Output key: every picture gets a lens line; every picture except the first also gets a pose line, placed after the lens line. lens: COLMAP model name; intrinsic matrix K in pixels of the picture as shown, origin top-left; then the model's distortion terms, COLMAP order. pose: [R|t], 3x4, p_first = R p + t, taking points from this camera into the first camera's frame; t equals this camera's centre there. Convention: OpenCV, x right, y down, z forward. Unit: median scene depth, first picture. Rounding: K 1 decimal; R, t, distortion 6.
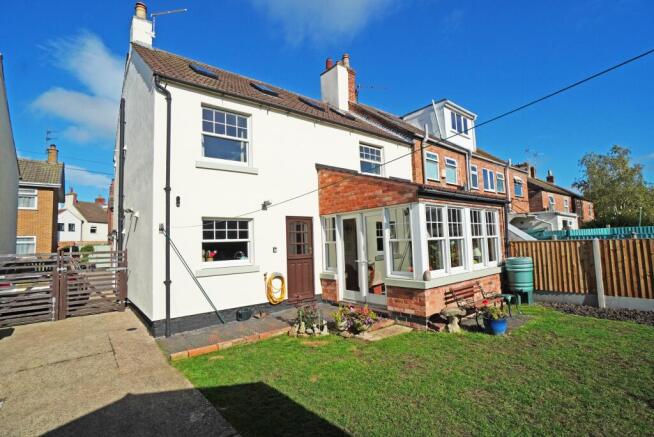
lens RADIAL K [[307.8, 0, 325.4], [0, 307.8, 220.9], [0, 0, 1]] dist [-0.003318, -0.000186]
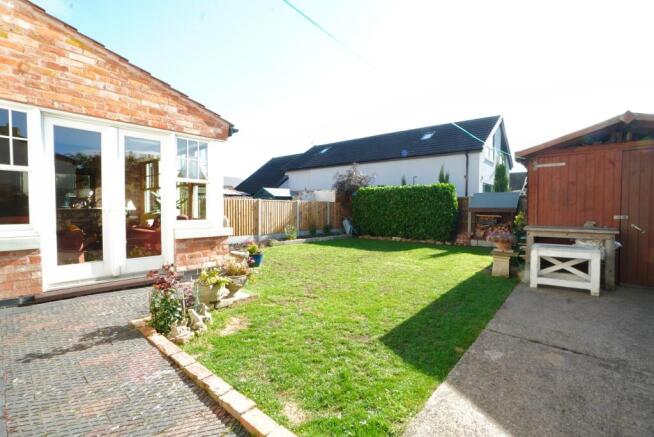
lens RADIAL K [[288.3, 0, 325.6], [0, 288.3, 216.8], [0, 0, 1]] dist [-0.026390, -0.000256]
pose [[-0.146118, 0.000445, 0.989267, -0.544047], [-0.072492, 0.997307, -0.011156, 0.139372], [-0.986608, -0.073344, -0.145692, 0.767330]]
